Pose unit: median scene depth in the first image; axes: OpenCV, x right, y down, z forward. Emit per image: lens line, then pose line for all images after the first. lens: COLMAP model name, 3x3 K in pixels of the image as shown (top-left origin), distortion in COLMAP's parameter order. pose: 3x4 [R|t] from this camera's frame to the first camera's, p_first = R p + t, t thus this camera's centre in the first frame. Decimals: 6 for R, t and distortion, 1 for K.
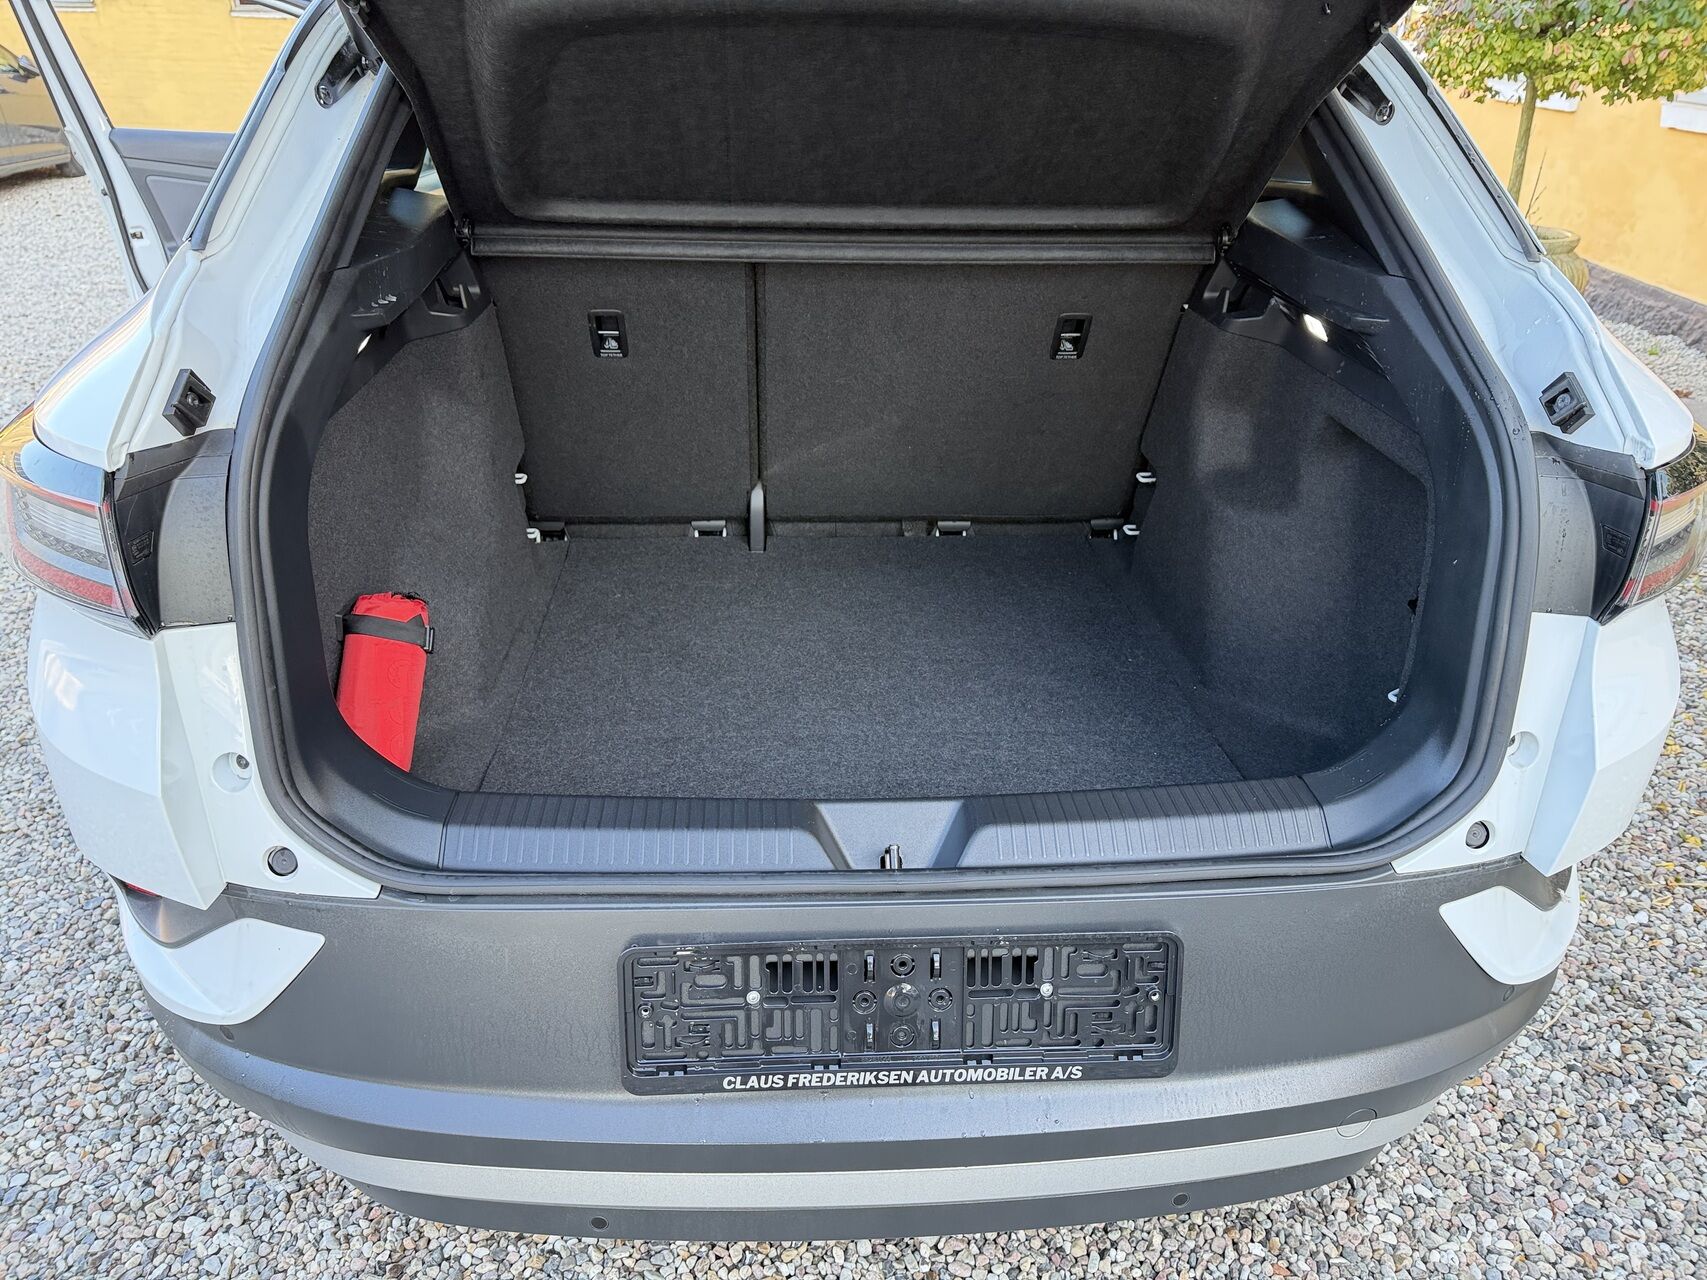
lens RADIAL K [[1185.3, 0, 853.5], [0, 1185.3, 640.0], [0, 0, 1]] dist [-0.047315, 0.000980]
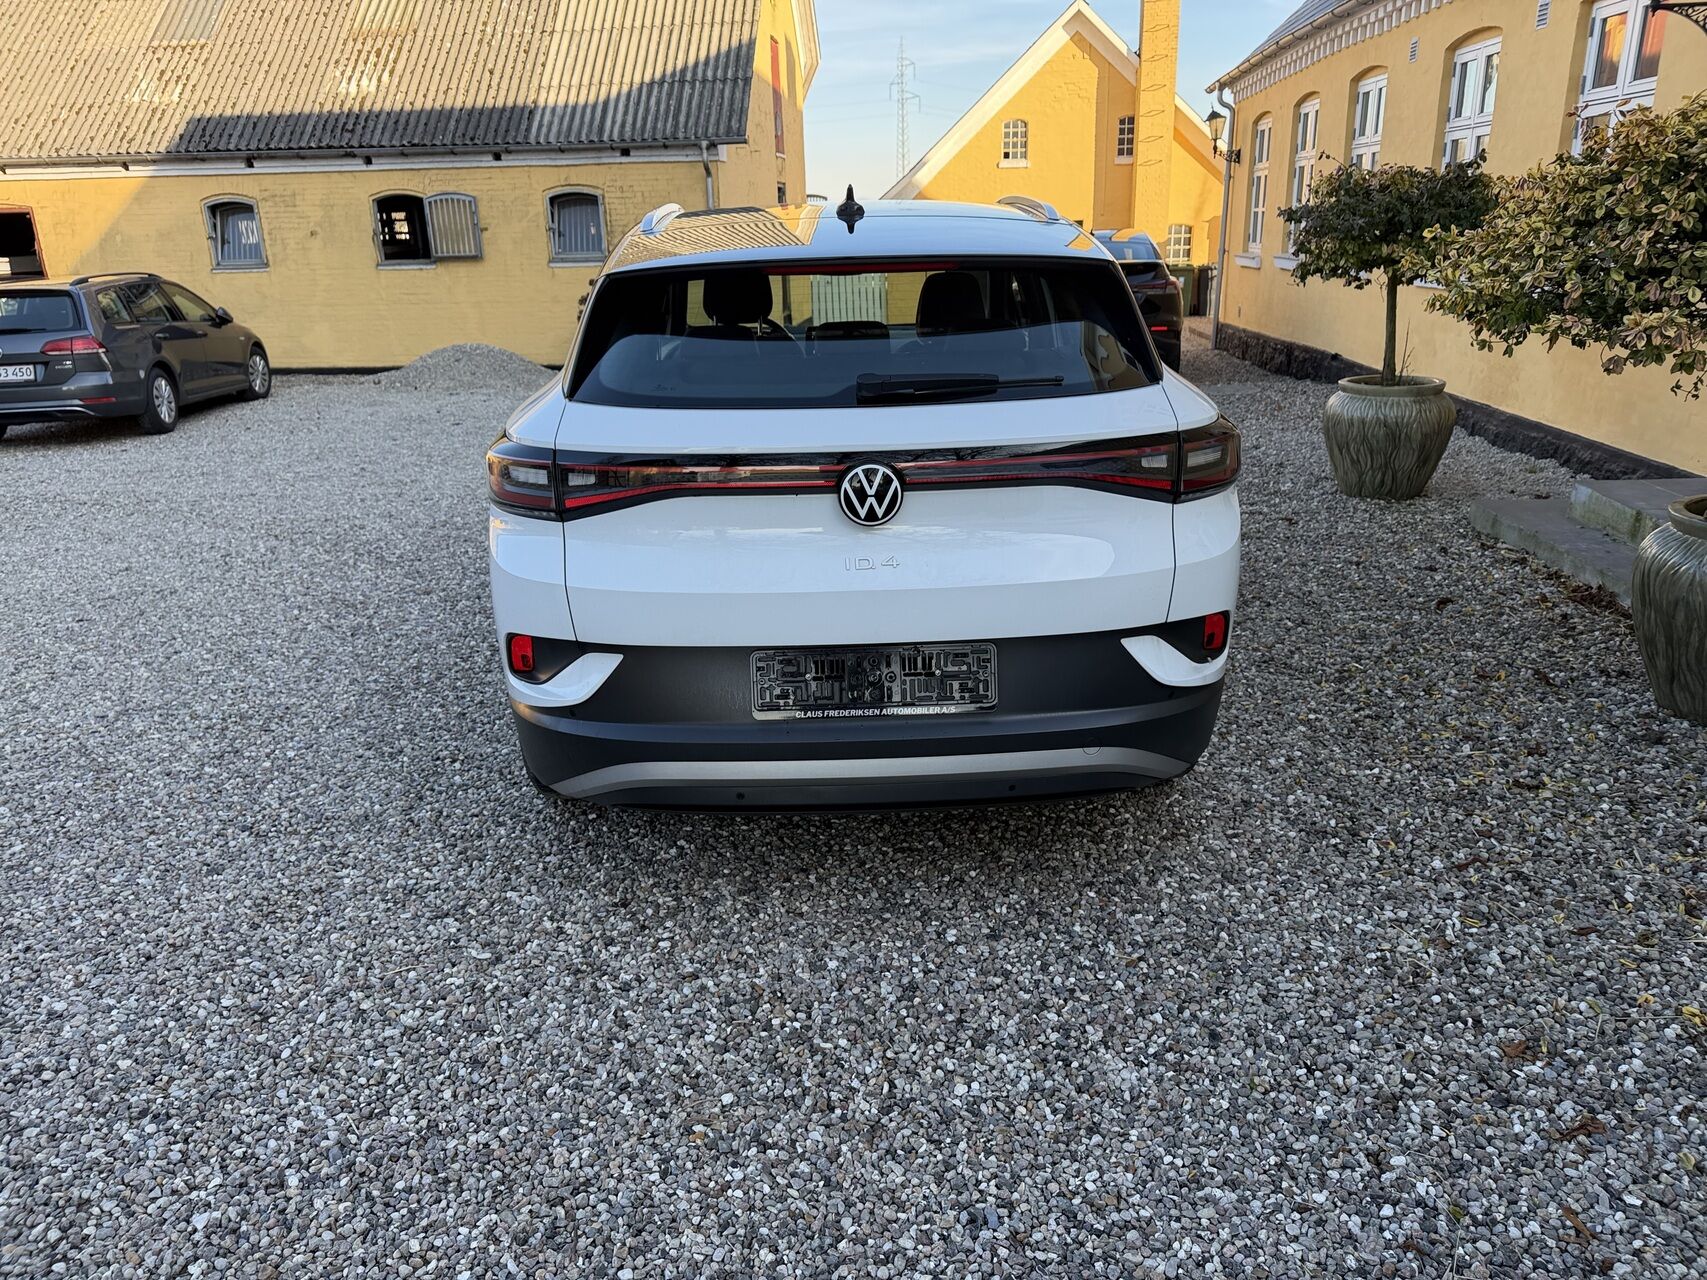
lens RADIAL K [[1185.3, 0, 853.5], [0, 1185.3, 640.0], [0, 0, 1]] dist [-0.047315, 0.000980]
pose [[0.998054, -0.033410, -0.052648, 0.080860], [0.024336, 0.986090, -0.164421, 0.394388], [0.057409, 0.162820, 0.984984, -0.819580]]
